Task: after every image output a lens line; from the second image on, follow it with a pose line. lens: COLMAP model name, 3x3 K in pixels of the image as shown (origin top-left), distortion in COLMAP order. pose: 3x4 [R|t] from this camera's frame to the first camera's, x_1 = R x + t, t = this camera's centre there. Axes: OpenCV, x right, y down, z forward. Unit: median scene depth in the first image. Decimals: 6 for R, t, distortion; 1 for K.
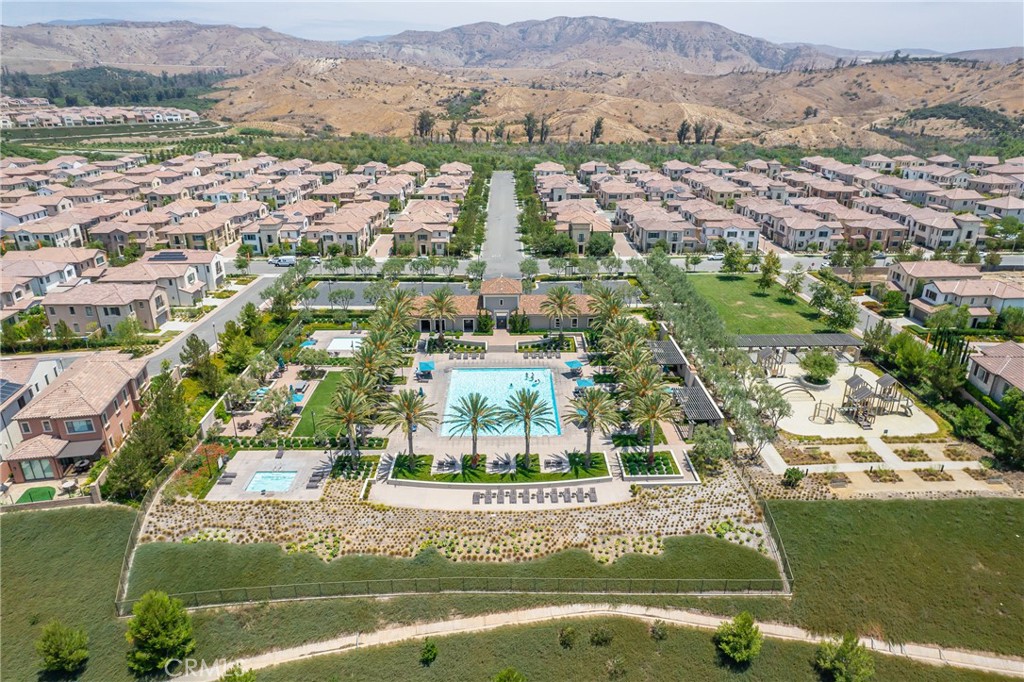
lens RADIAL K [[652.7, 0, 512.0], [0, 652.7, 341.0], [0, 0, 1]] dist [-0.078488, 0.071545]
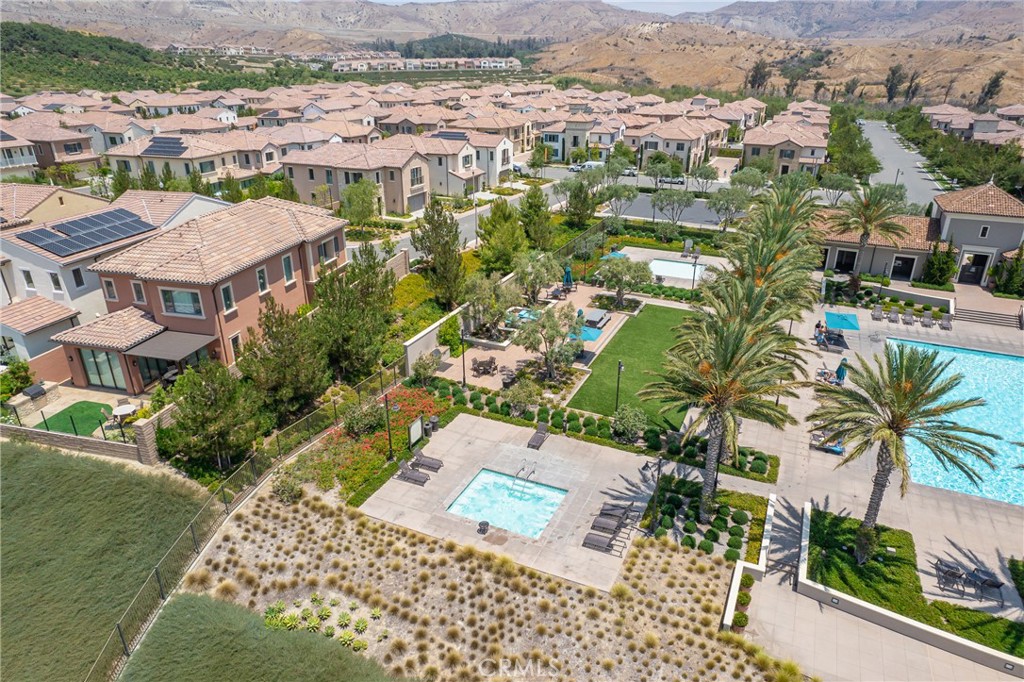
lens RADIAL K [[652.7, 0, 512.0], [0, 652.7, 341.0], [0, 0, 1]] dist [-0.078488, 0.071545]
pose [[0.900750, 0.173787, -0.398054, -0.151472], [-0.160792, 0.984773, 0.066089, 0.058059], [0.403478, 0.004474, 0.914978, 0.422668]]
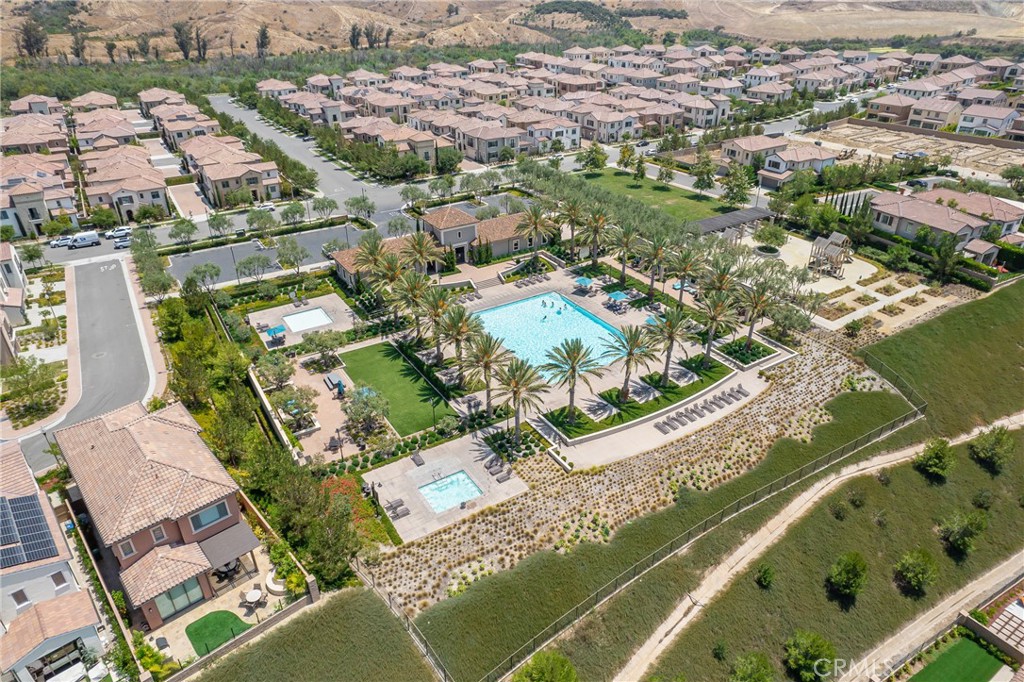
lens RADIAL K [[652.7, 0, 512.0], [0, 652.7, 341.0], [0, 0, 1]] dist [-0.078488, 0.071545]
pose [[0.854871, -0.255086, 0.451803, -0.441162], [0.194940, 0.964908, 0.175930, -0.067542], [-0.480826, -0.062323, 0.874598, 0.176968]]
